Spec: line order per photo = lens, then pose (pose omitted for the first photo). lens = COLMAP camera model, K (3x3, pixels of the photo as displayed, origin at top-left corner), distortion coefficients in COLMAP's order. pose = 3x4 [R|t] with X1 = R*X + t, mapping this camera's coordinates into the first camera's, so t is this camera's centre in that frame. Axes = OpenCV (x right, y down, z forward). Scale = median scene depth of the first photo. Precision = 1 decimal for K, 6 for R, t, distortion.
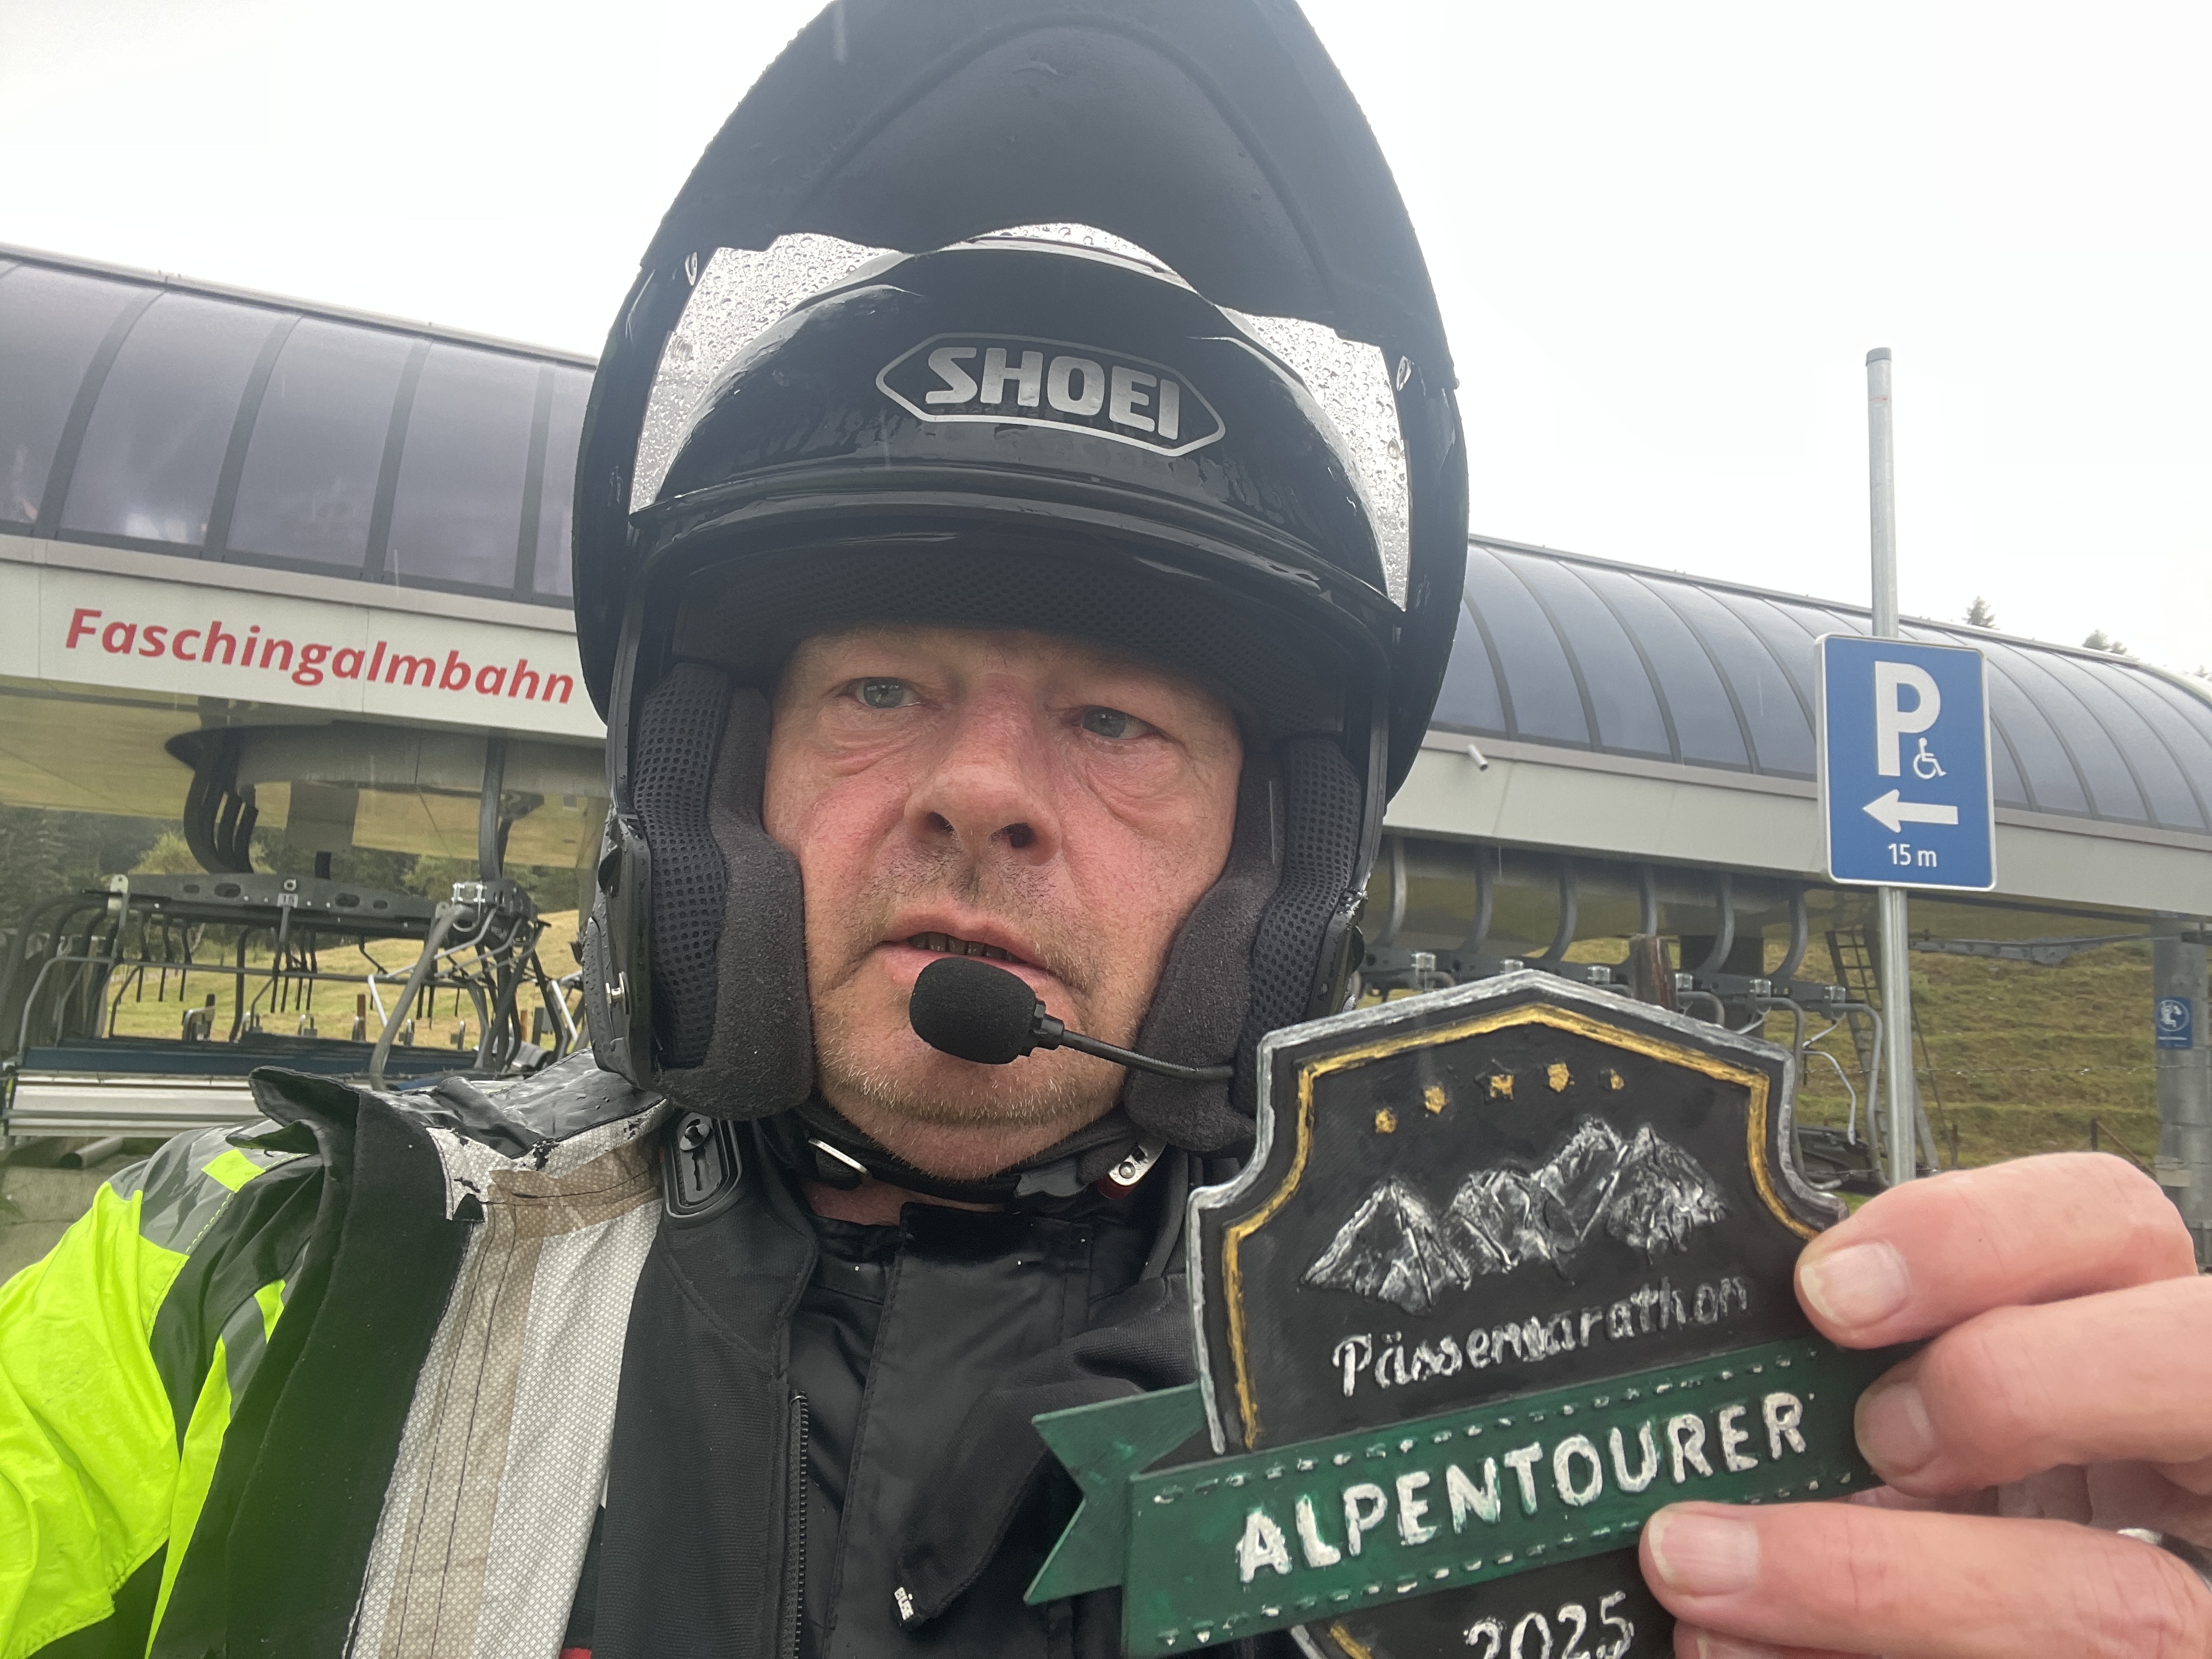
lens RADIAL K [[1470.6, 0, 1159.7], [0, 1470.6, 814.6], [0, 0, 1]] dist [0.018376, -0.031844]
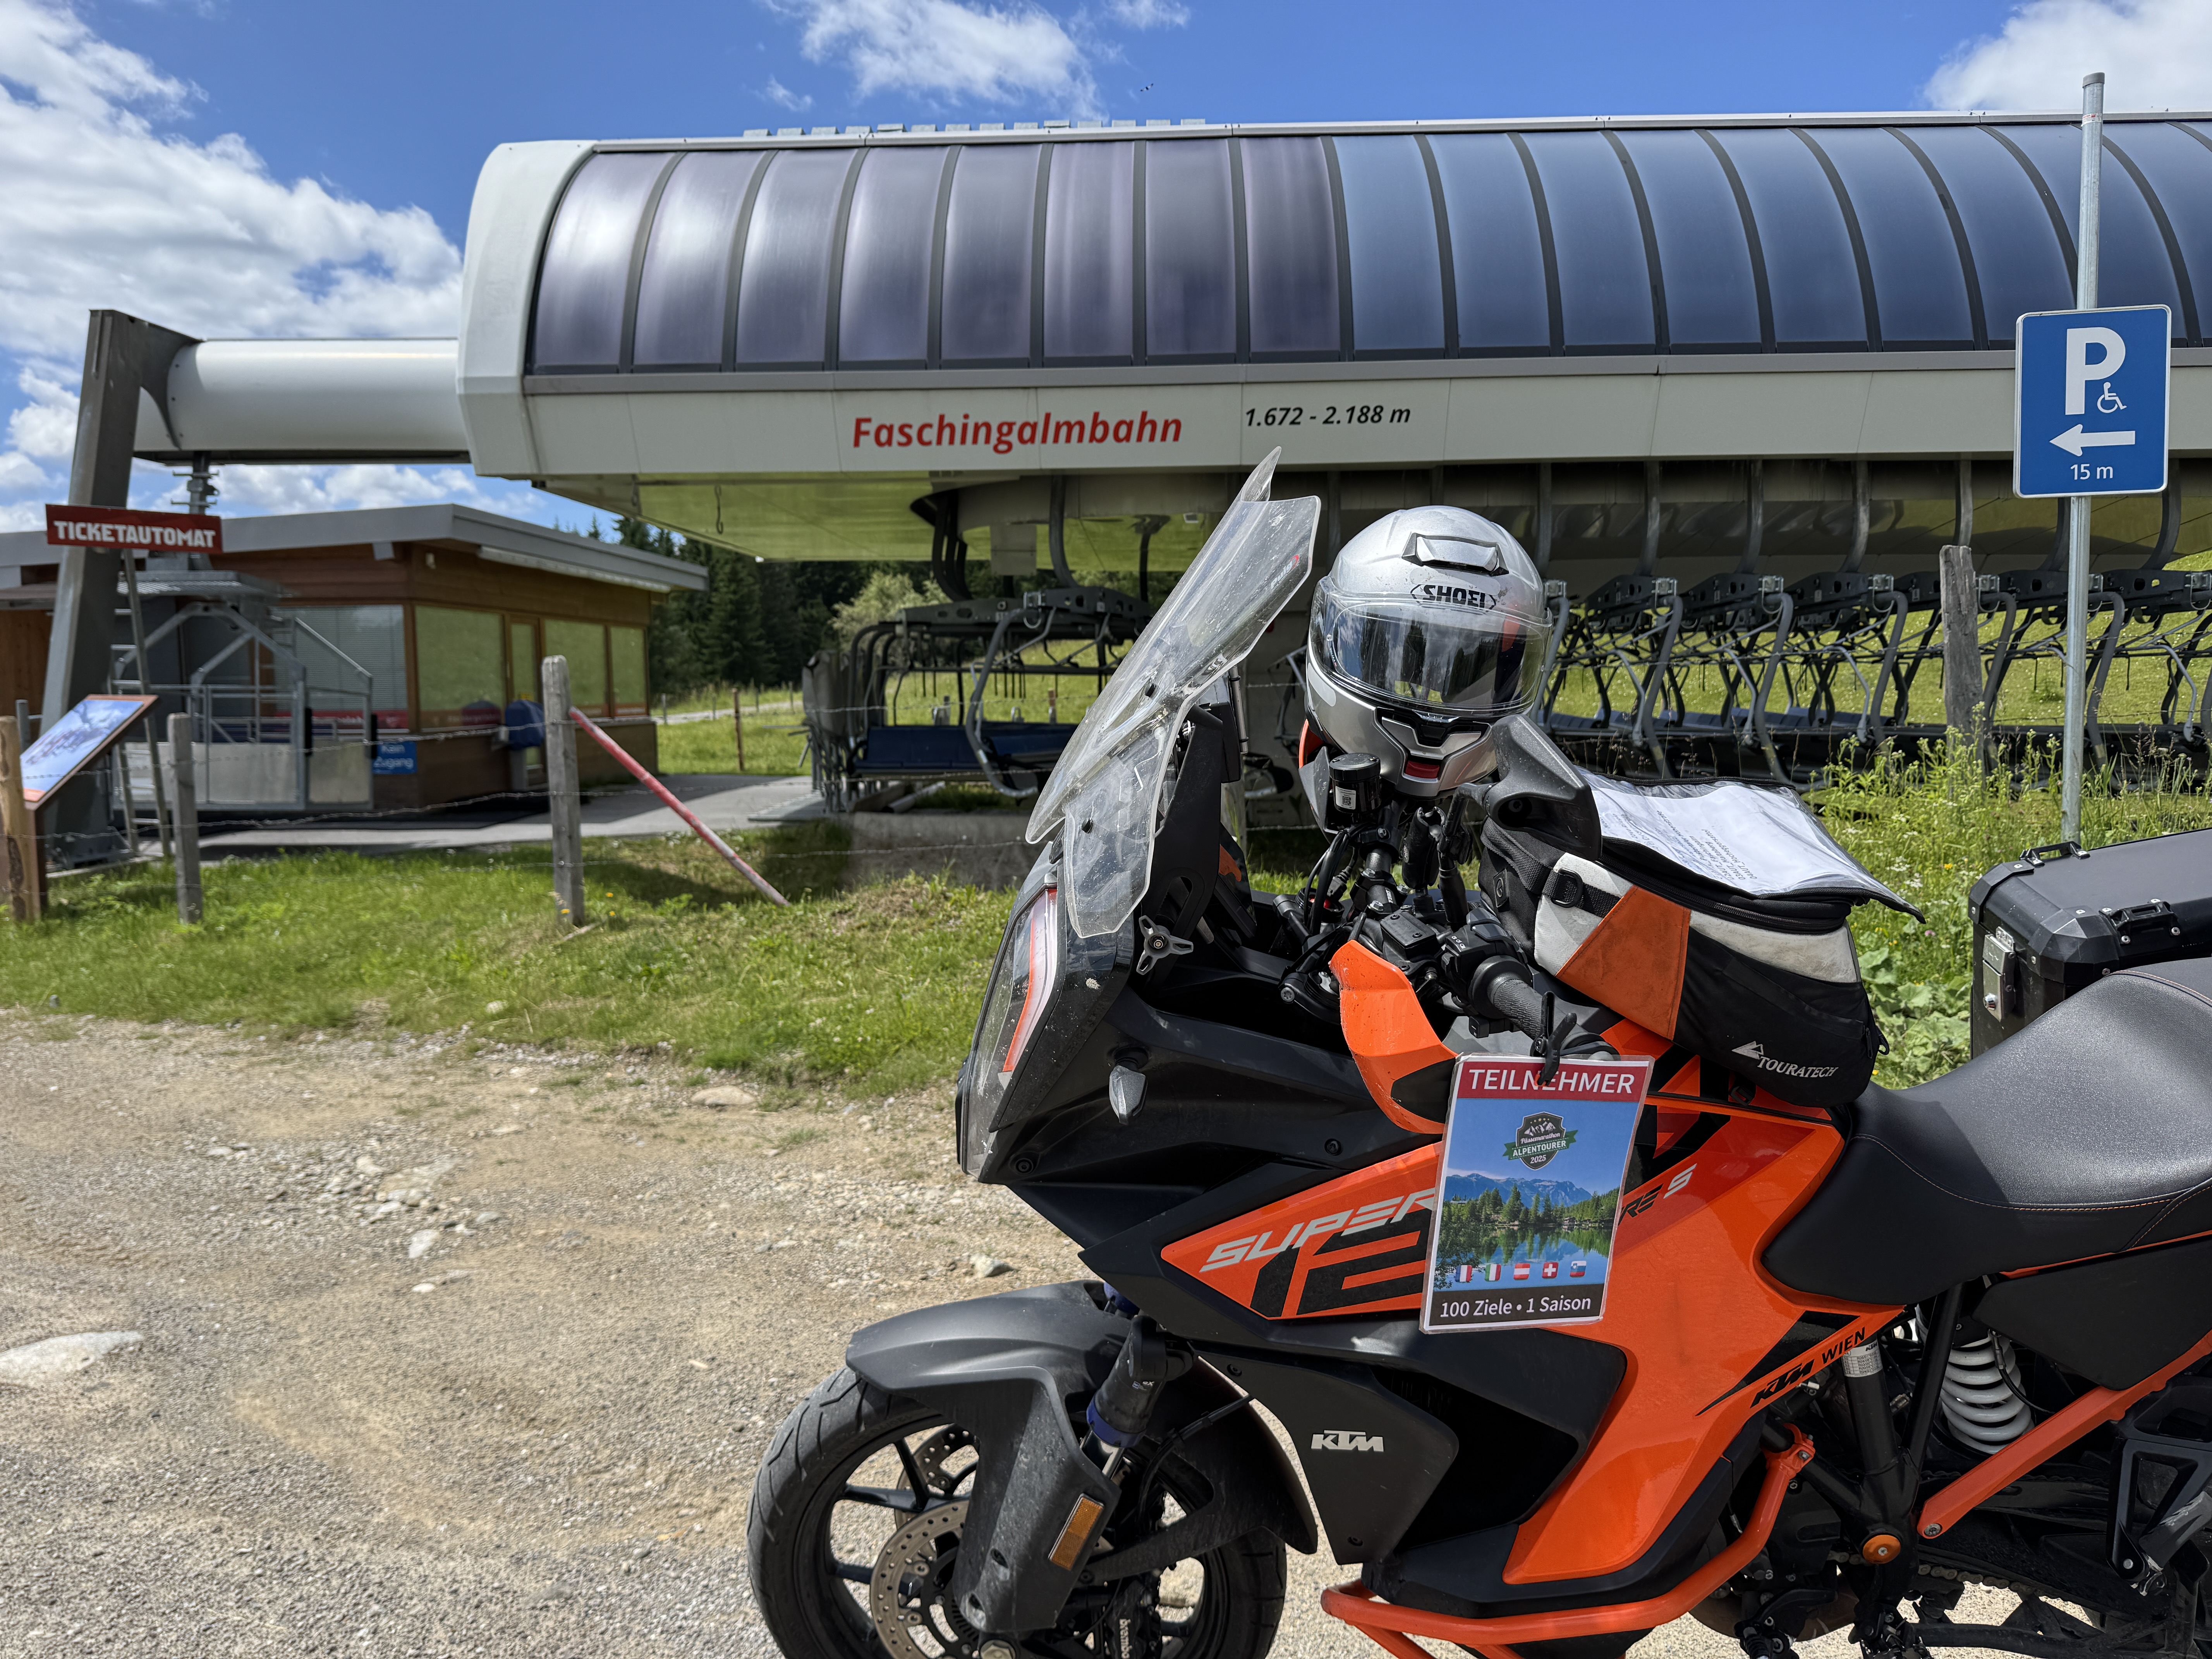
lens RADIAL K [[1600.9, 0, 1128.8], [0, 1600.9, 838.4], [0, 0, 1]] dist [0.049062, -0.064720]
pose [[0.909051, -0.021305, -0.416140, 0.140550], [0.110971, 0.975003, 0.192497, -0.013124], [0.401636, -0.221169, 0.888692, -0.357322]]
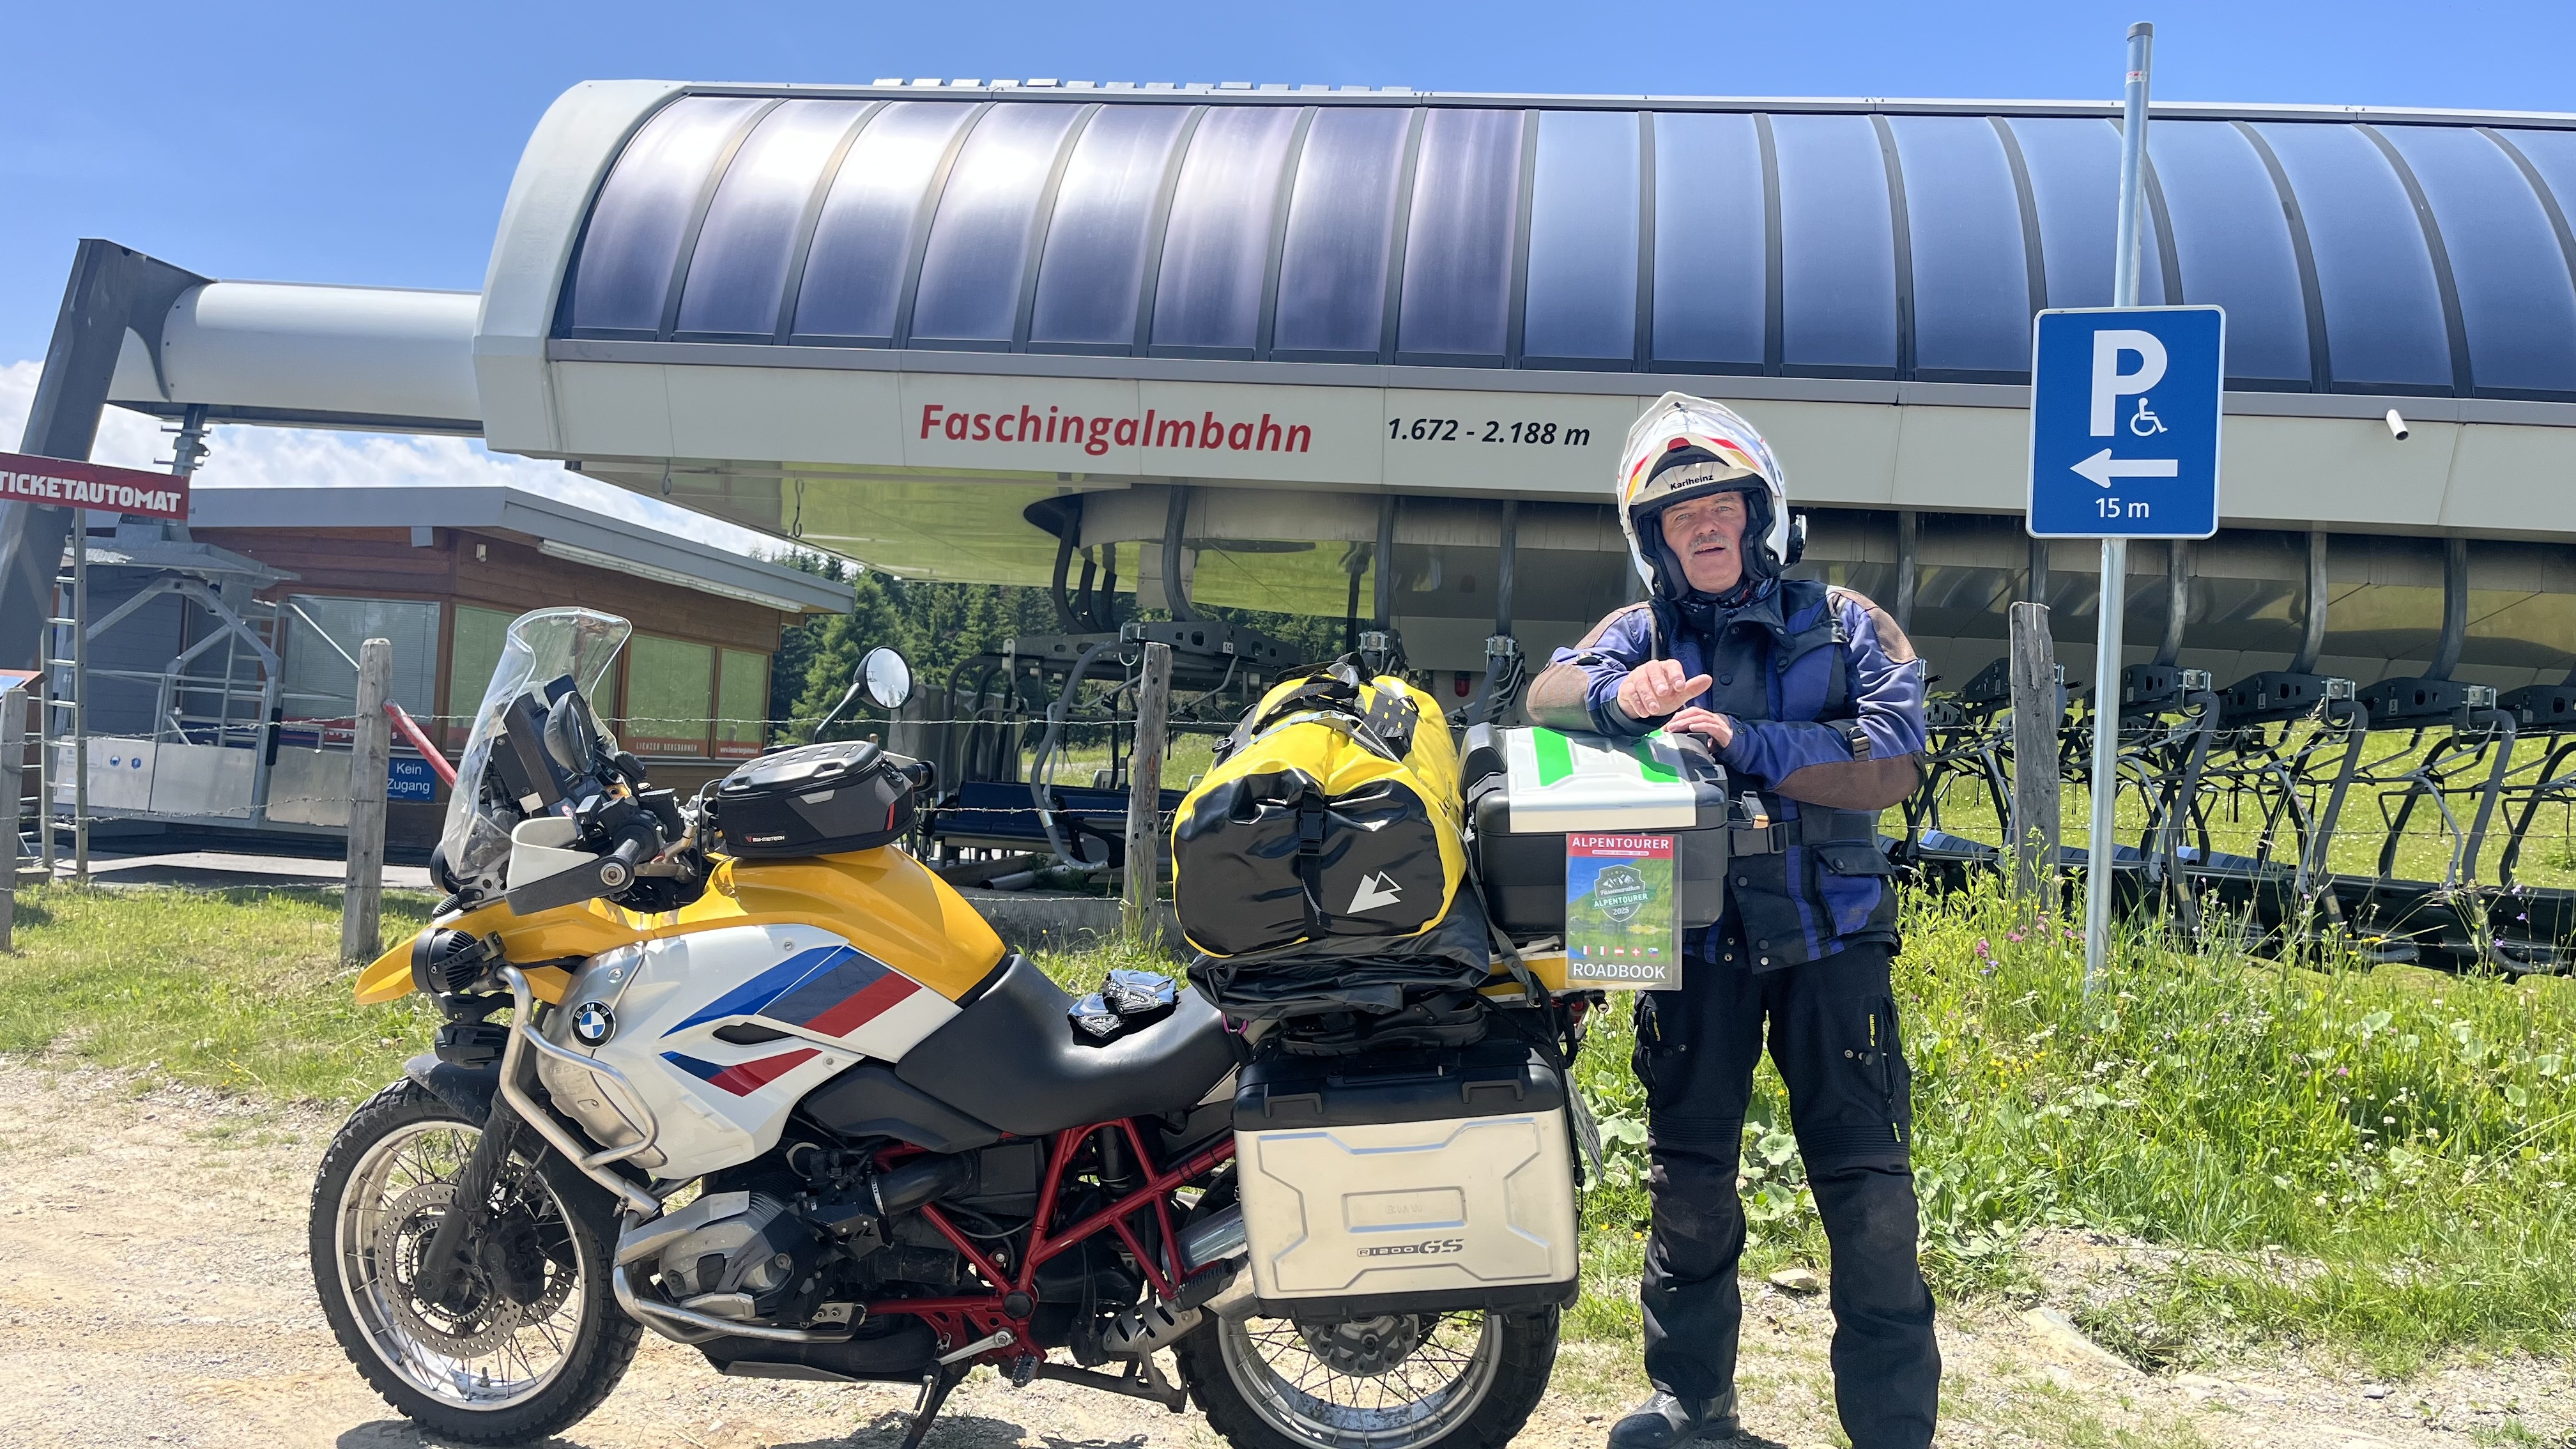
lens RADIAL K [[1997.1, 0, 1319.8], [0, 1997.1, 742.1], [0, 0, 1]] dist [0.046268, -0.053001]
pose [[0.871162, -0.008268, -0.490927, 0.325695], [0.051466, 0.995888, 0.074554, 0.026587], [0.488291, -0.090215, 0.868005, -0.271625]]
